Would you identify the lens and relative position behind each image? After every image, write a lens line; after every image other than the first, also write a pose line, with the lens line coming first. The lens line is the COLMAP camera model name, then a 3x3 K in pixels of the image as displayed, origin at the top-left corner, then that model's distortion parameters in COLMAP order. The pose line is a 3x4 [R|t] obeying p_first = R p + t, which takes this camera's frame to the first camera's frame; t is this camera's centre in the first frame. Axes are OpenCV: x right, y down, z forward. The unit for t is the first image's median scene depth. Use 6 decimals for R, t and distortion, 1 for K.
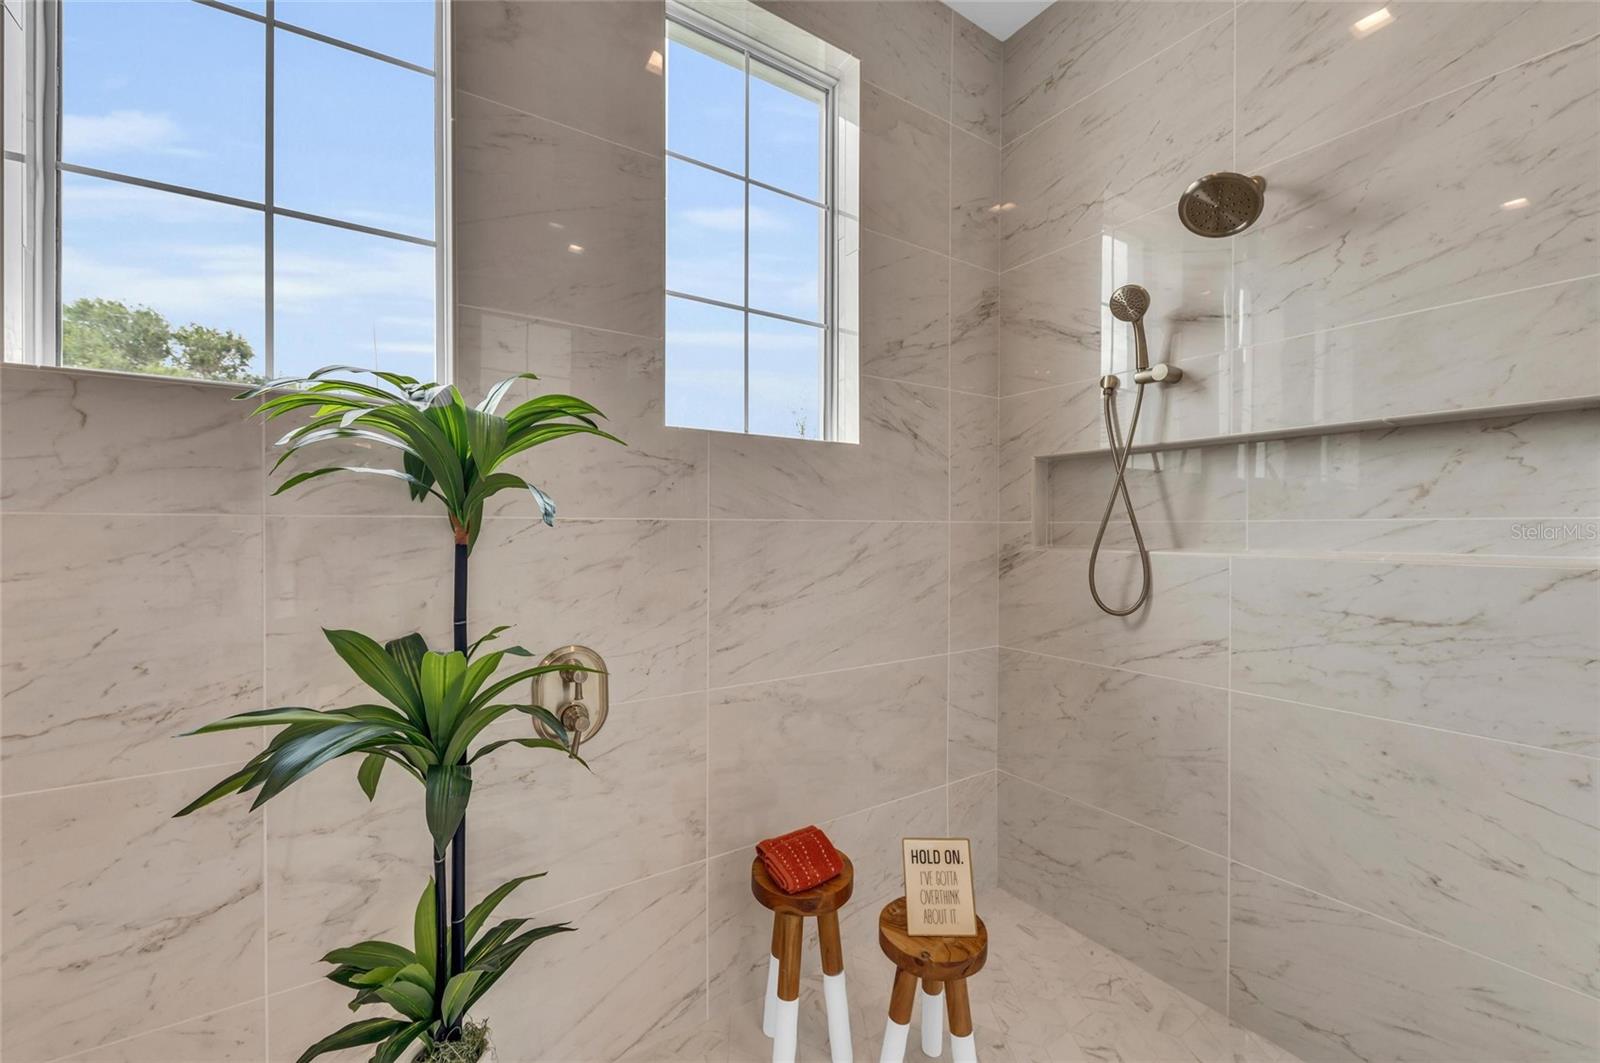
lens RADIAL K [[646.2, 0, 800.0], [0, 646.2, 531.5], [0, 0, 1]] dist [0.020651, -0.009230]
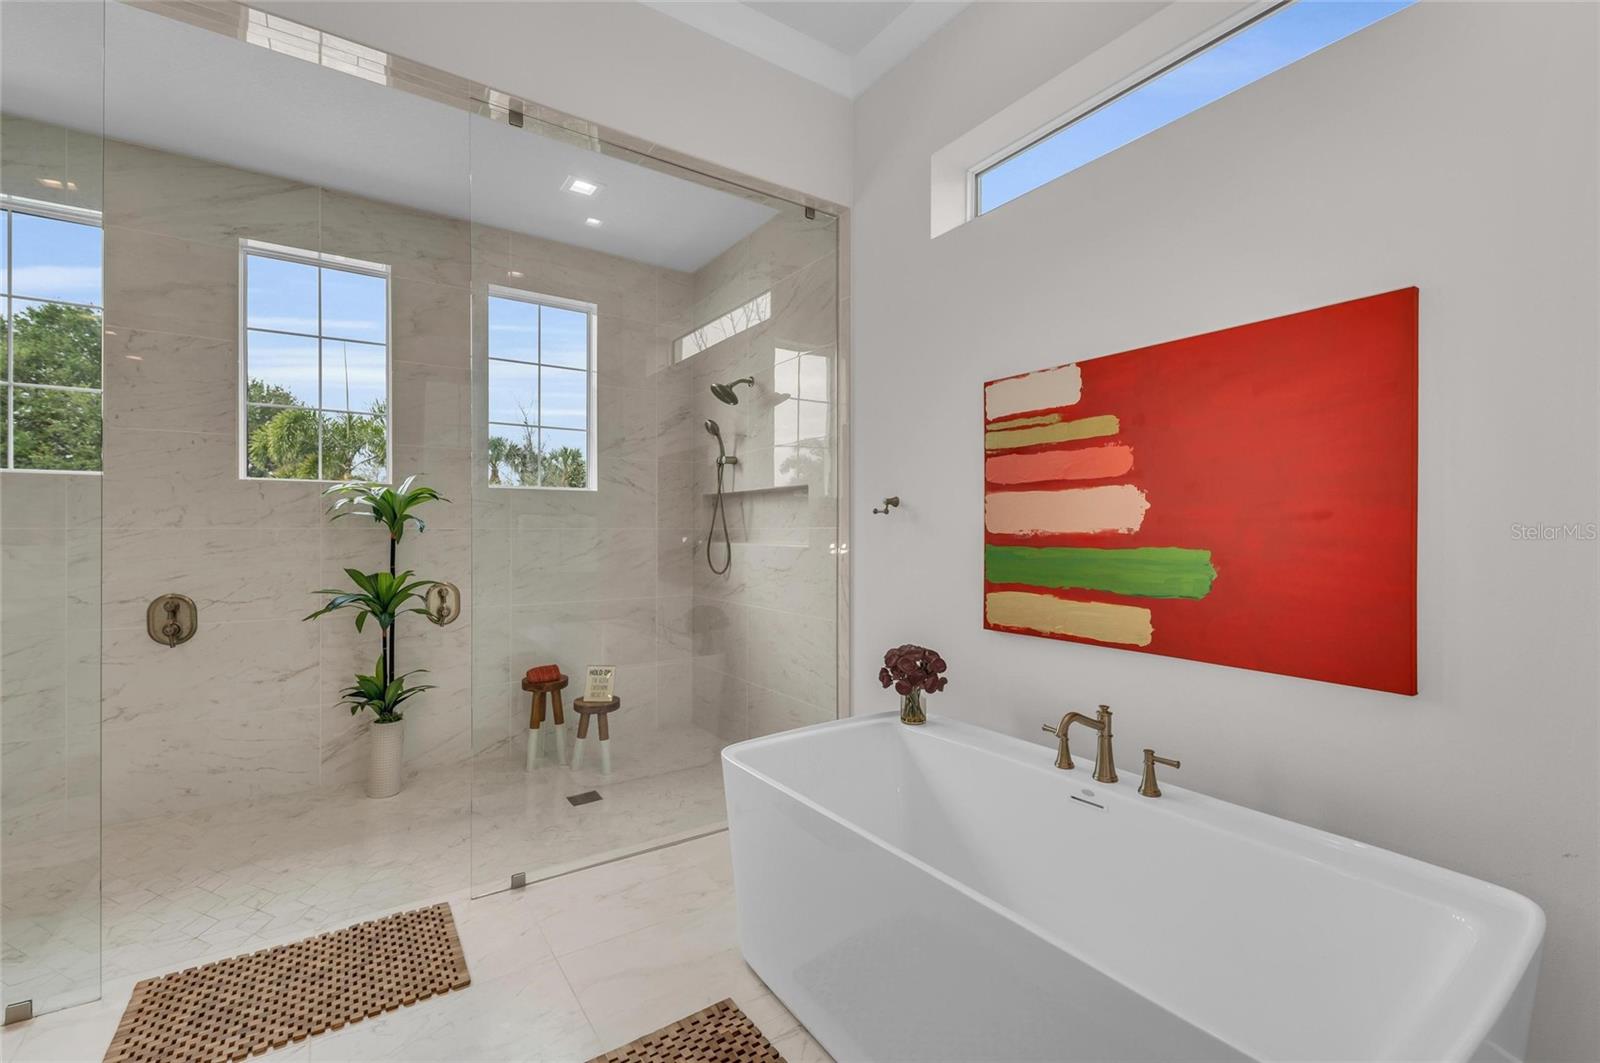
lens RADIAL K [[692.1, 0, 803.1], [0, 692.1, 529.4], [0, 0, 1]] dist [0.024510, -0.010054]
pose [[0.999952, -0.000508, 0.009828, 1.183341], [0.000548, 0.999991, -0.004134, -0.007802], [-0.009826, 0.004140, 0.999943, -1.966831]]
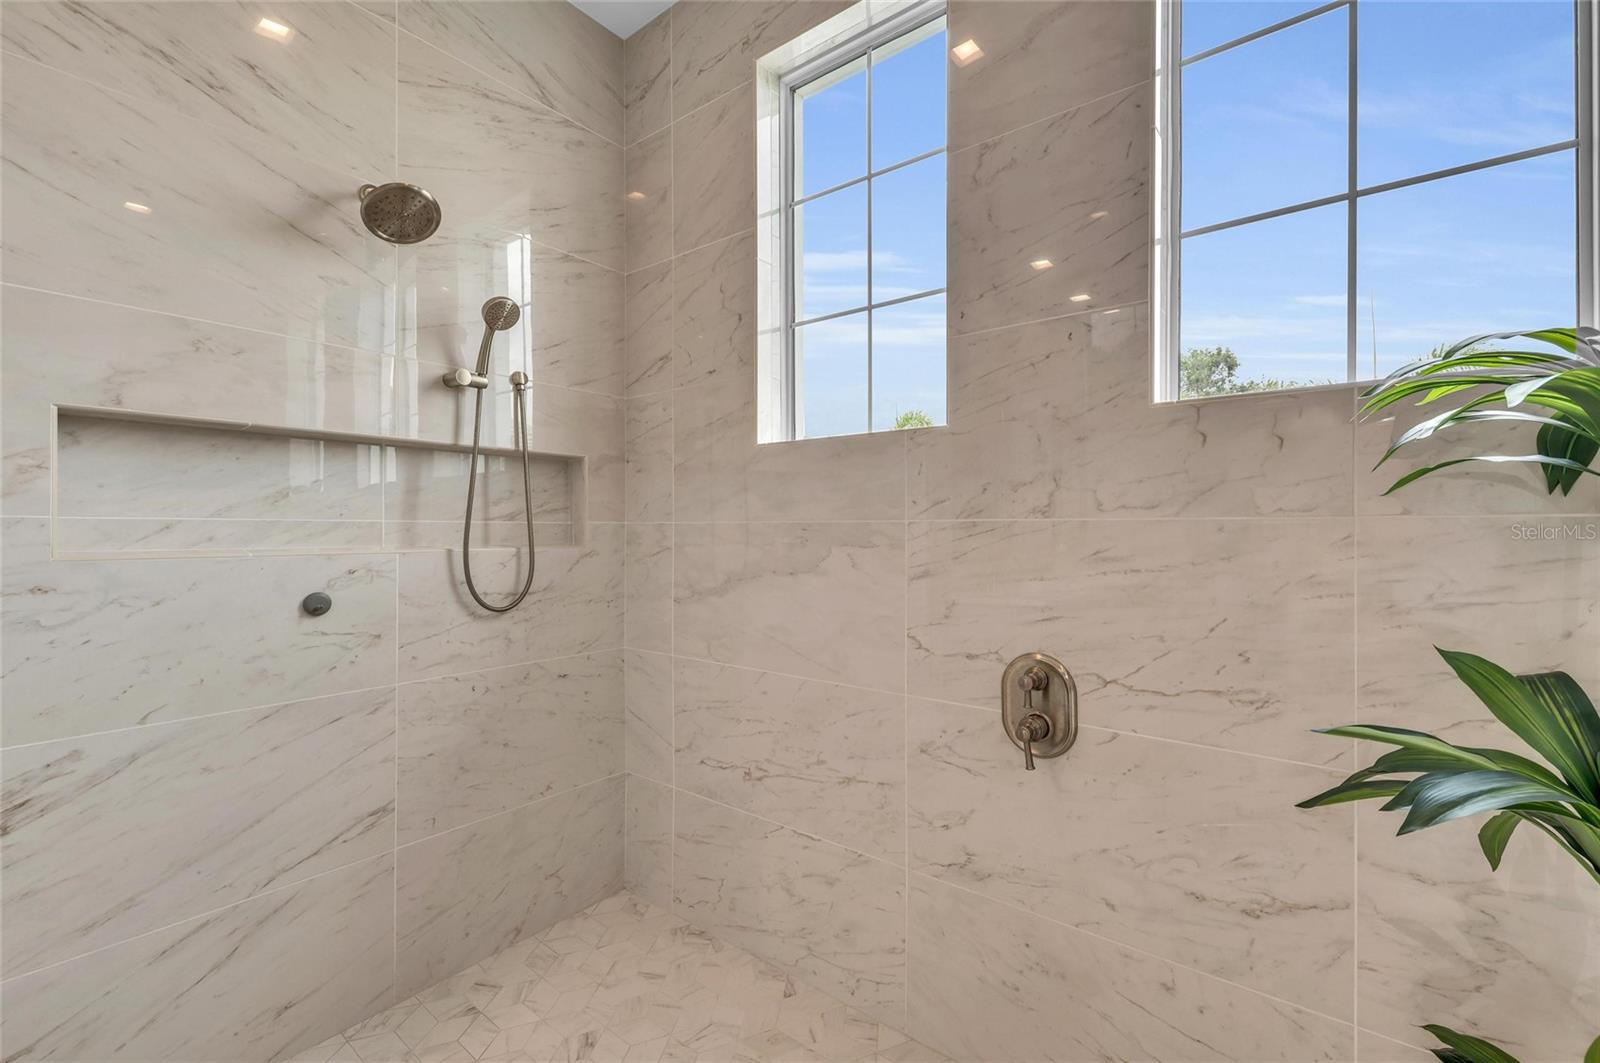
lens RADIAL K [[692.1, 0, 803.1], [0, 692.1, 529.4], [0, 0, 1]] dist [0.024510, -0.010054]
pose [[0.312622, -0.001859, -0.949876, -0.103144], [-0.005719, 0.999976, -0.003839, 0.001623], [0.949860, 0.006632, 0.312604, -0.082403]]
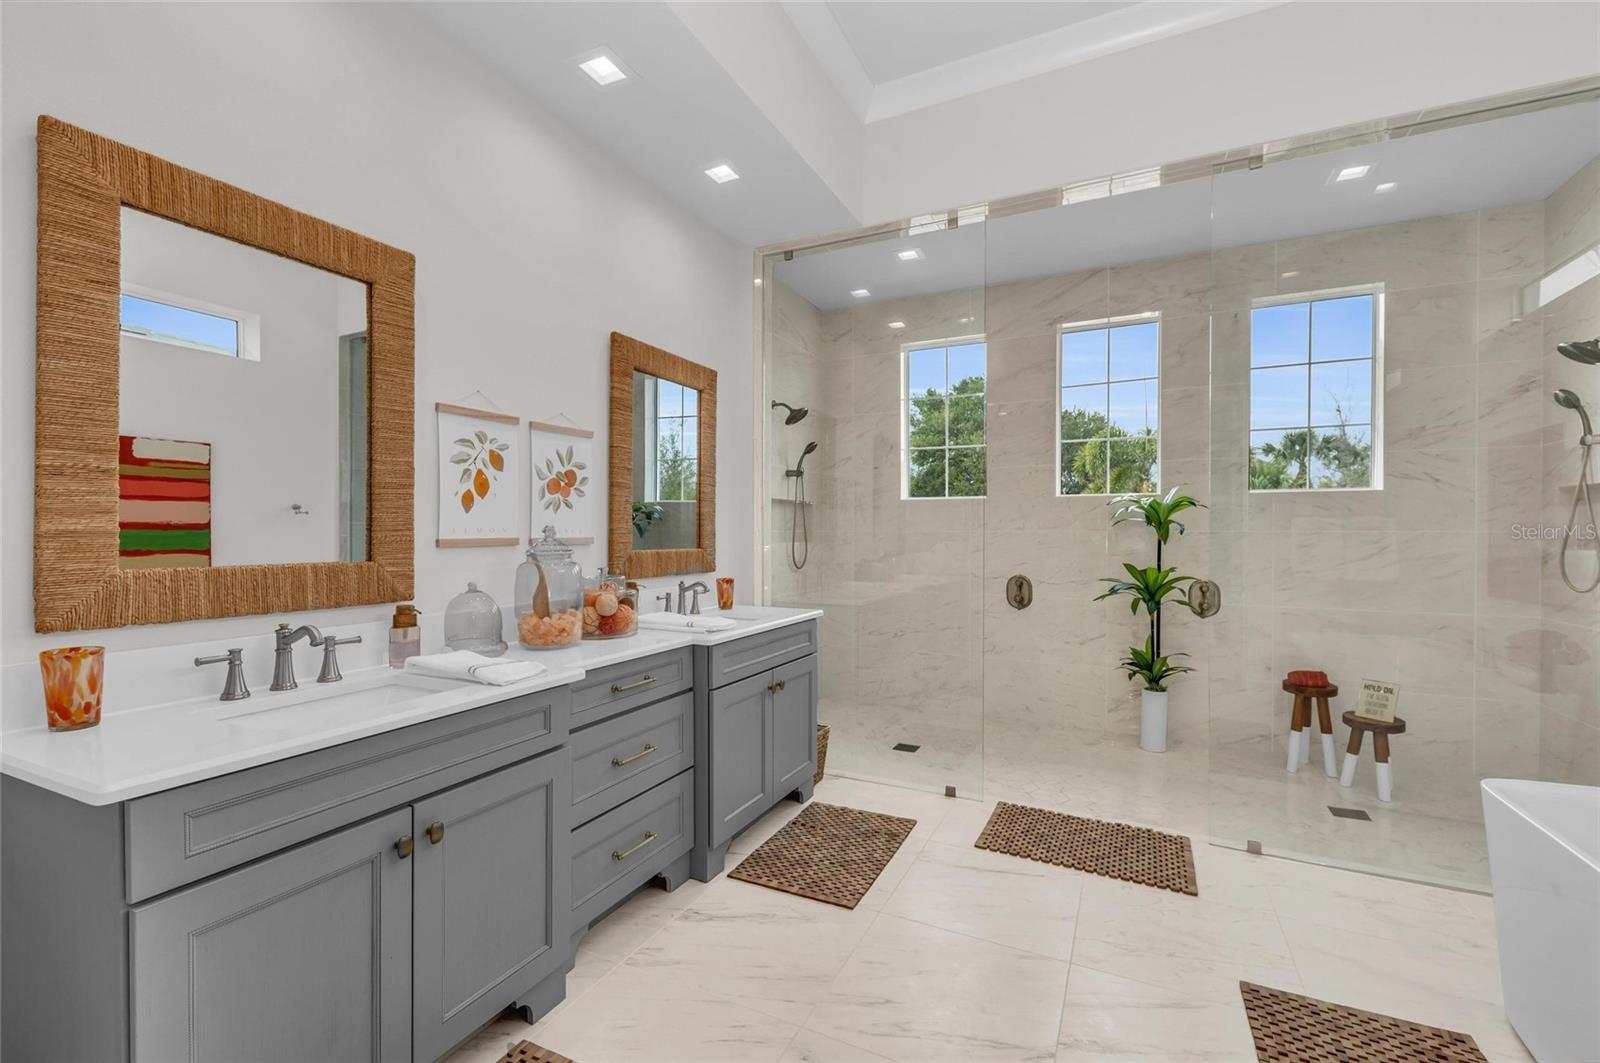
lens RADIAL K [[692.1, 0, 803.1], [0, 692.1, 529.4], [0, 0, 1]] dist [0.024510, -0.010054]
pose [[0.508438, -0.002187, -0.861096, 1.601997], [-0.004813, 0.999974, -0.005382, -0.007260], [0.861085, 0.006880, 0.508415, -2.360278]]
